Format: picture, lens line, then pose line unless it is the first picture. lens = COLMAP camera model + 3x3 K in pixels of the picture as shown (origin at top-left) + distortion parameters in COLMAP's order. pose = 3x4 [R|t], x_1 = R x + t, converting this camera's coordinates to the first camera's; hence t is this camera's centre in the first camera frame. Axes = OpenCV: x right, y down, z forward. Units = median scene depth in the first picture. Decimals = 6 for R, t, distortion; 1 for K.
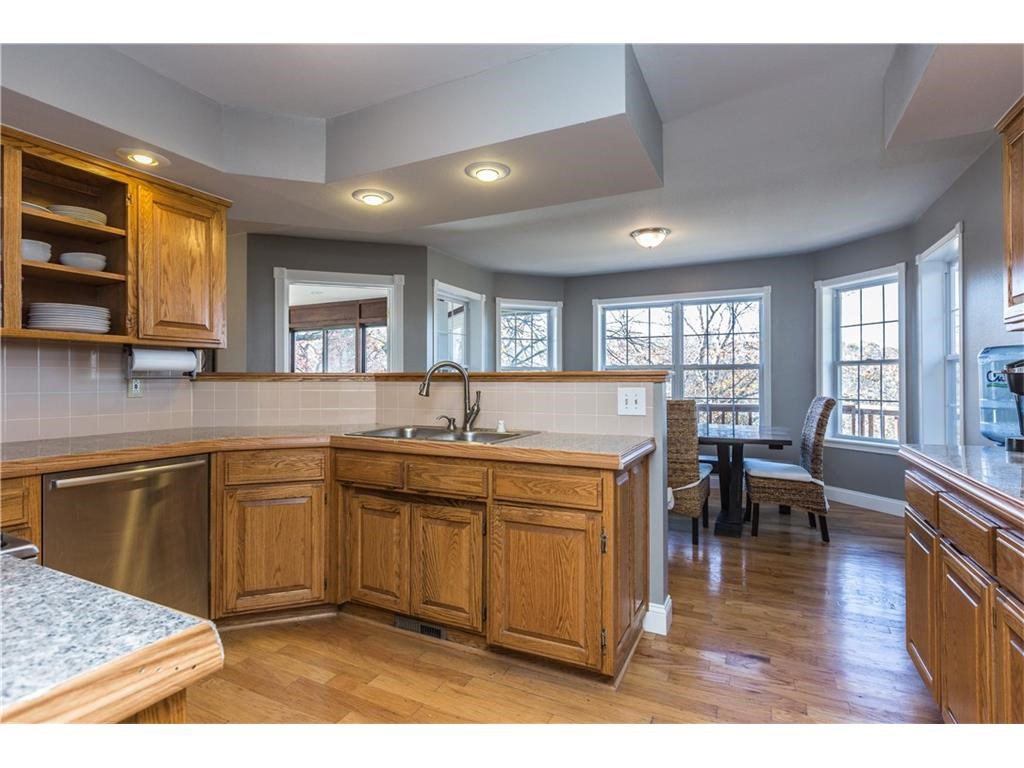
lens RADIAL K [[507.6, 0, 511.4], [0, 507.6, 379.0], [0, 0, 1]] dist [-0.001534, -0.000610]
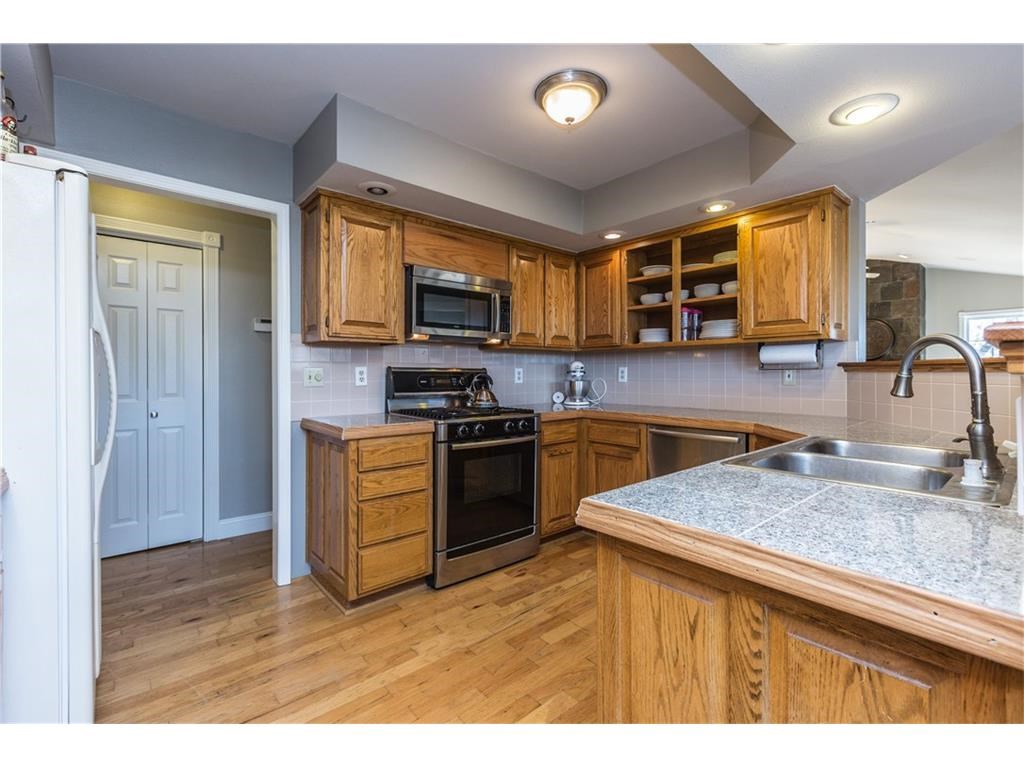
lens RADIAL K [[461.7, 0, 506.5], [0, 461.7, 371.8], [0, 0, 1]] dist [0.001536, -0.000122]
pose [[-0.393823, 0.002186, -0.919184, 0.568652], [0.006996, 0.999975, -0.000619, 0.001255], [0.919160, -0.006675, -0.393828, 0.870929]]
